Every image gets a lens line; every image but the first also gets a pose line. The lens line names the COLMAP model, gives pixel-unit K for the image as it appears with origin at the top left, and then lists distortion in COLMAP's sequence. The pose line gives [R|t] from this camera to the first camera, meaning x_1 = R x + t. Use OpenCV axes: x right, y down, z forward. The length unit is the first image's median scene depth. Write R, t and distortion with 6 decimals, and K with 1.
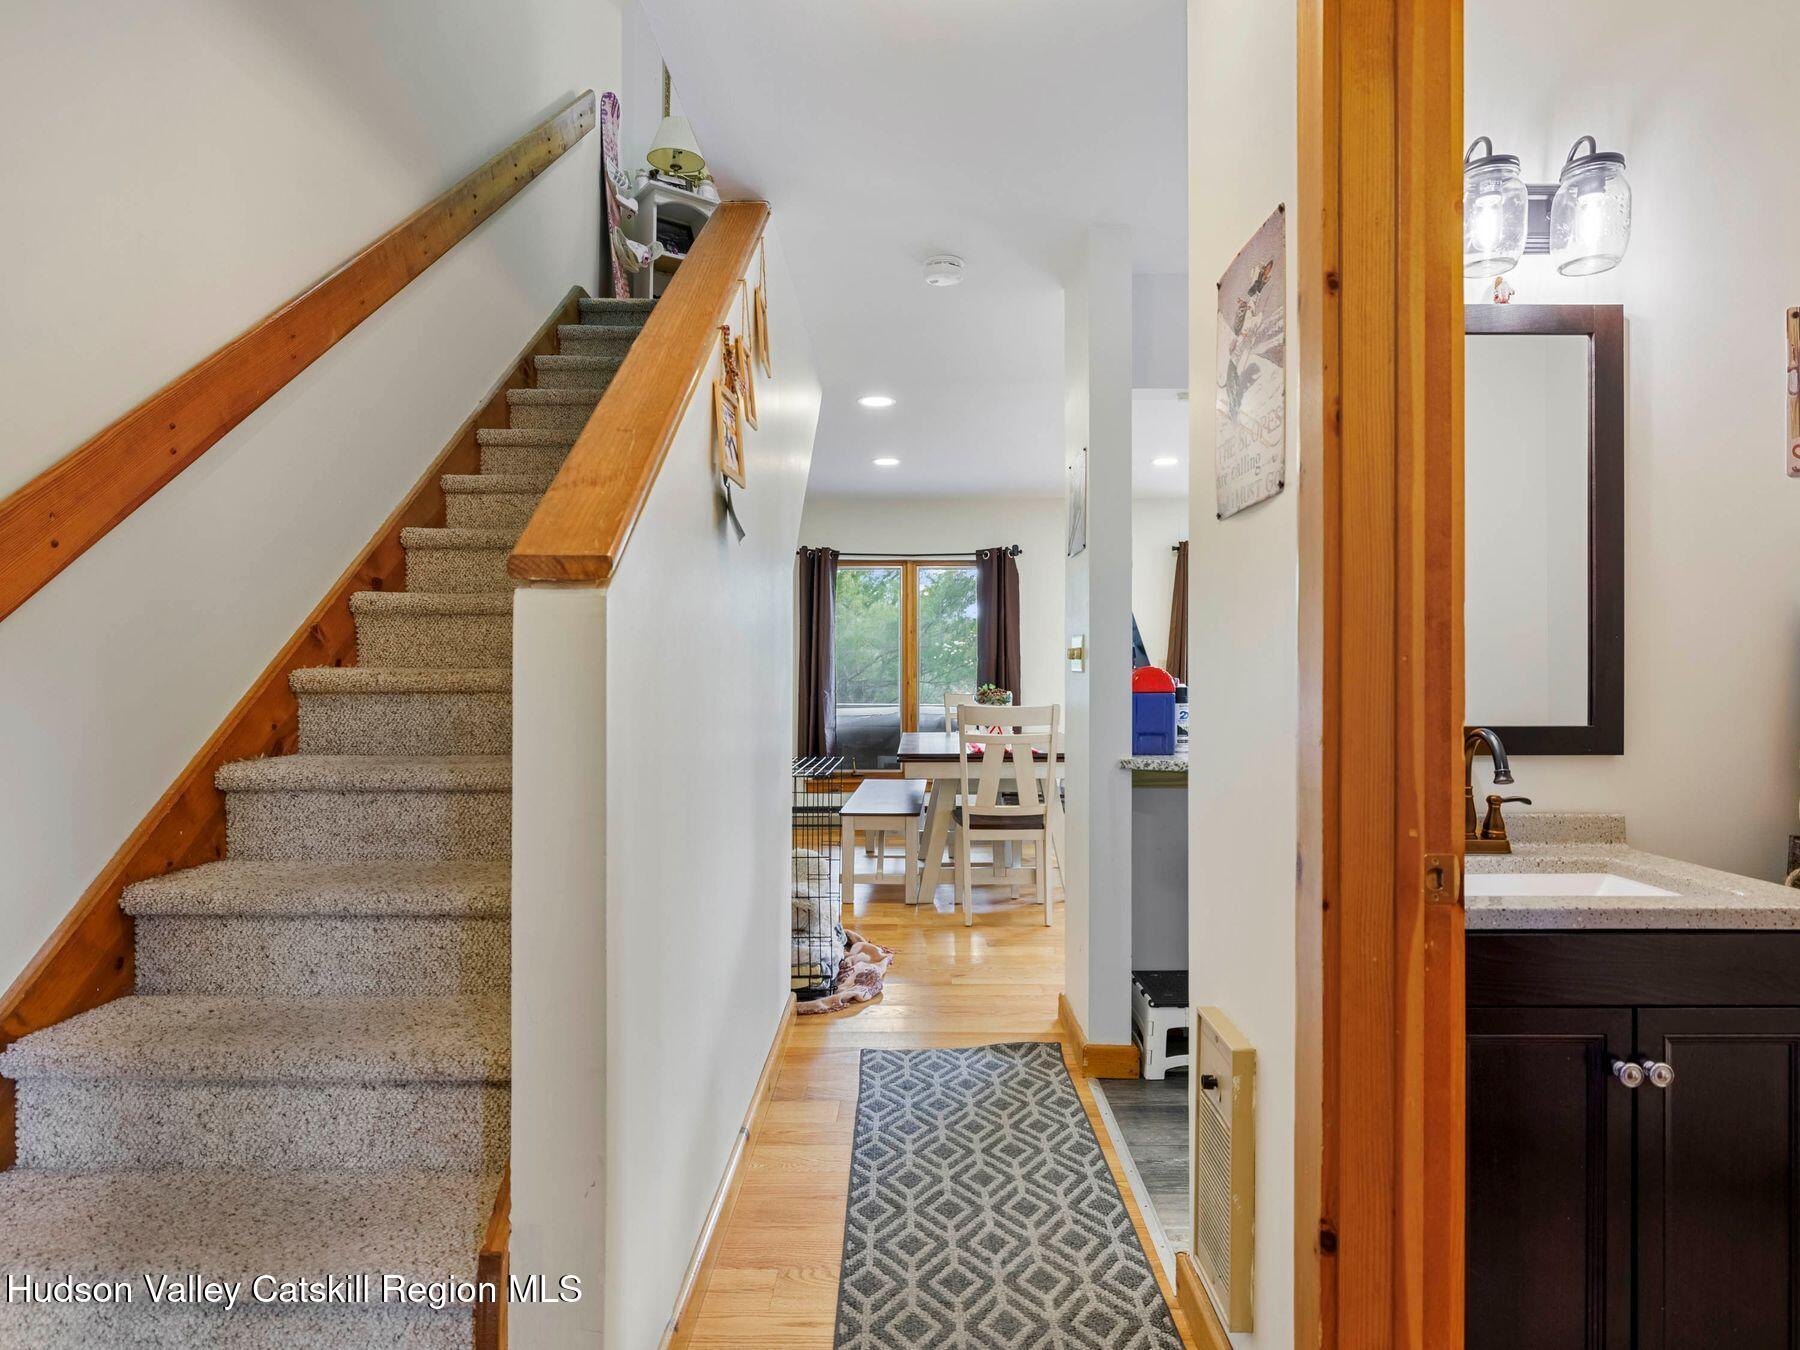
lens RADIAL K [[987.8, 0, 907.3], [0, 987.8, 666.4], [0, 0, 1]] dist [-0.003552, 0.001538]
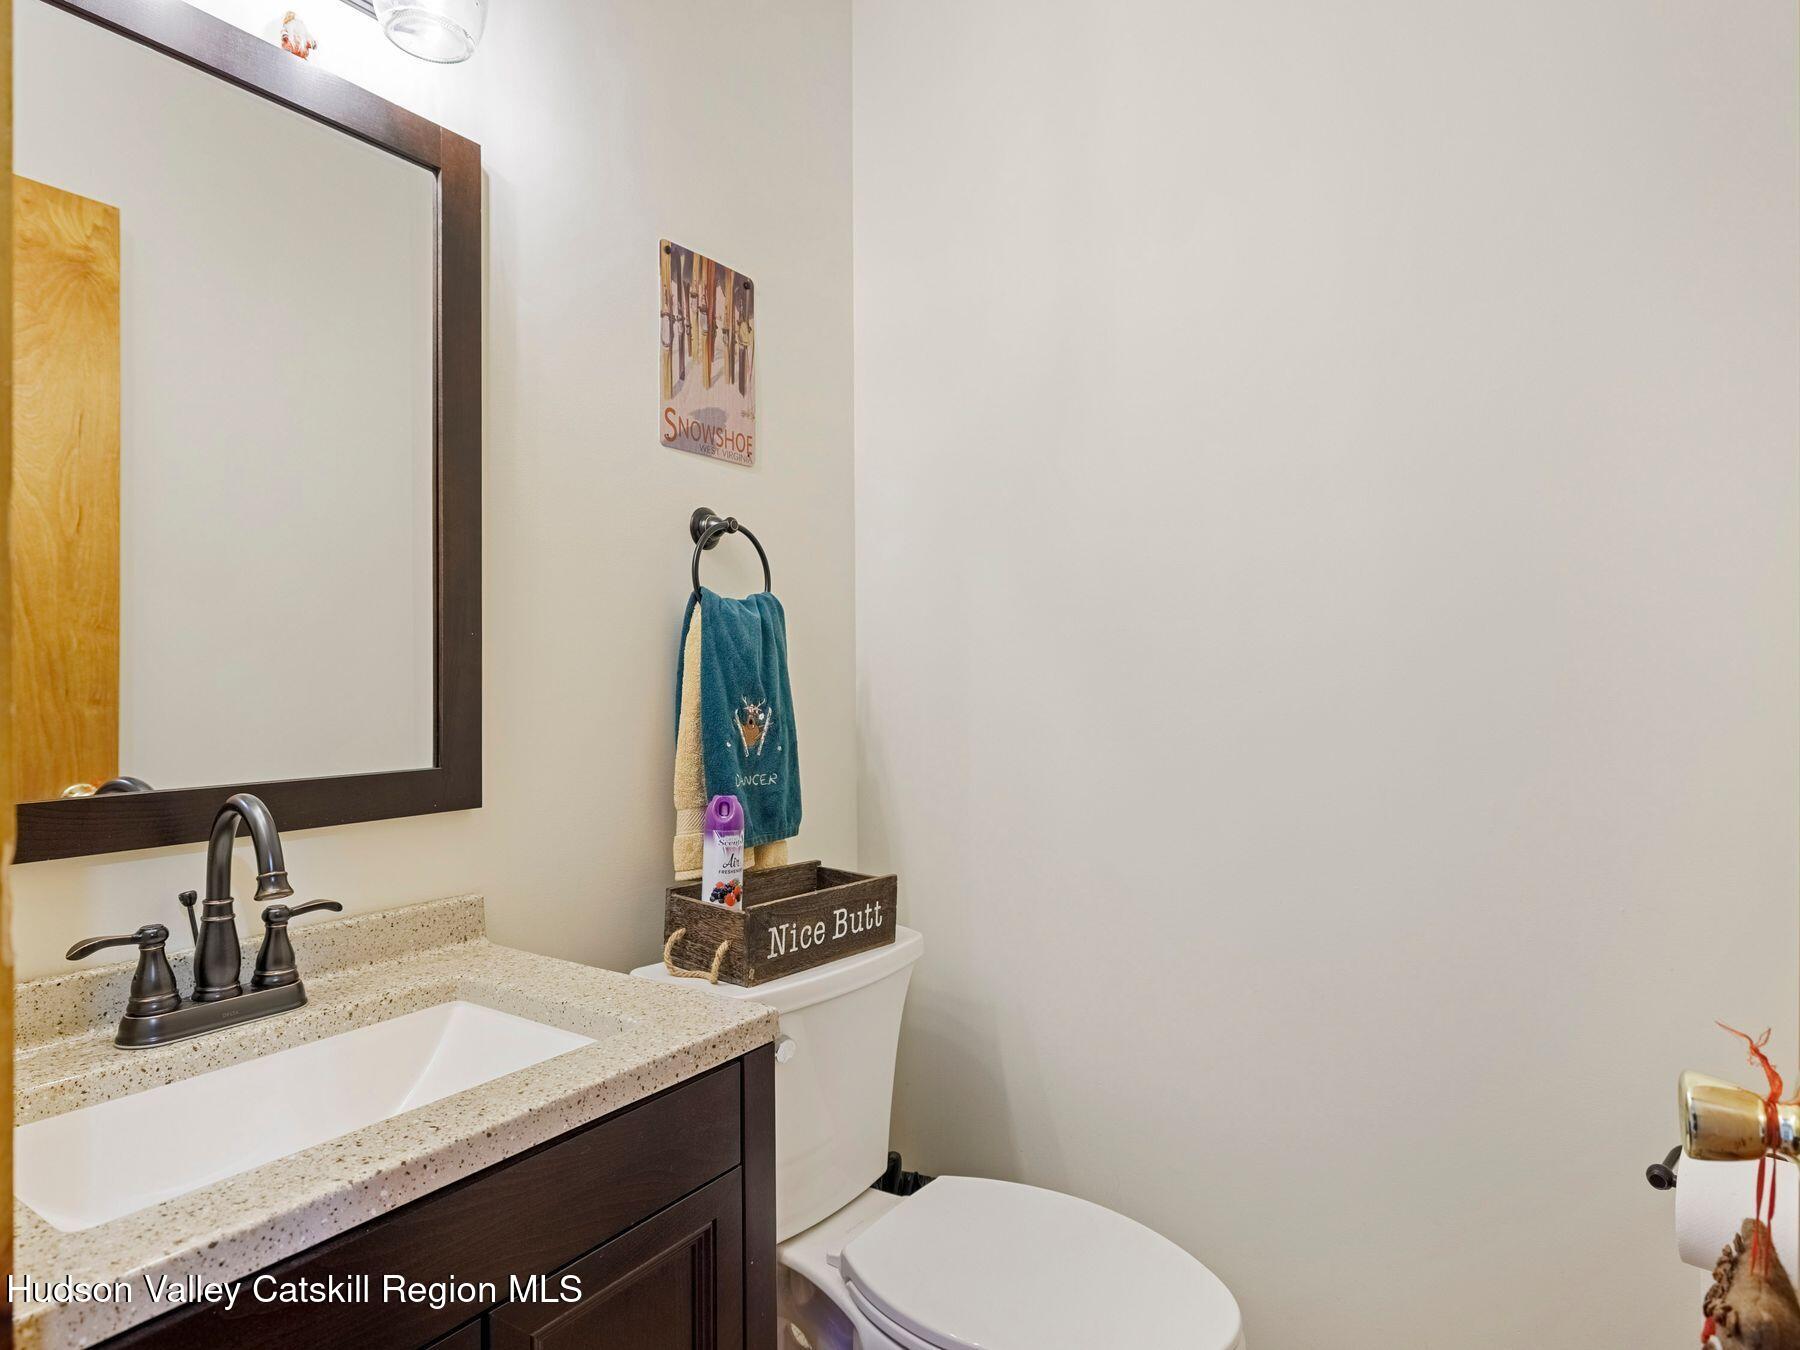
lens RADIAL K [[987.8, 0, 907.3], [0, 987.8, 666.4], [0, 0, 1]] dist [-0.003552, 0.001538]
pose [[0.527340, 0.006152, 0.849632, 0.304842], [0.004724, 0.999937, -0.010172, 0.000616], [-0.849641, 0.009378, 0.527278, 0.394173]]
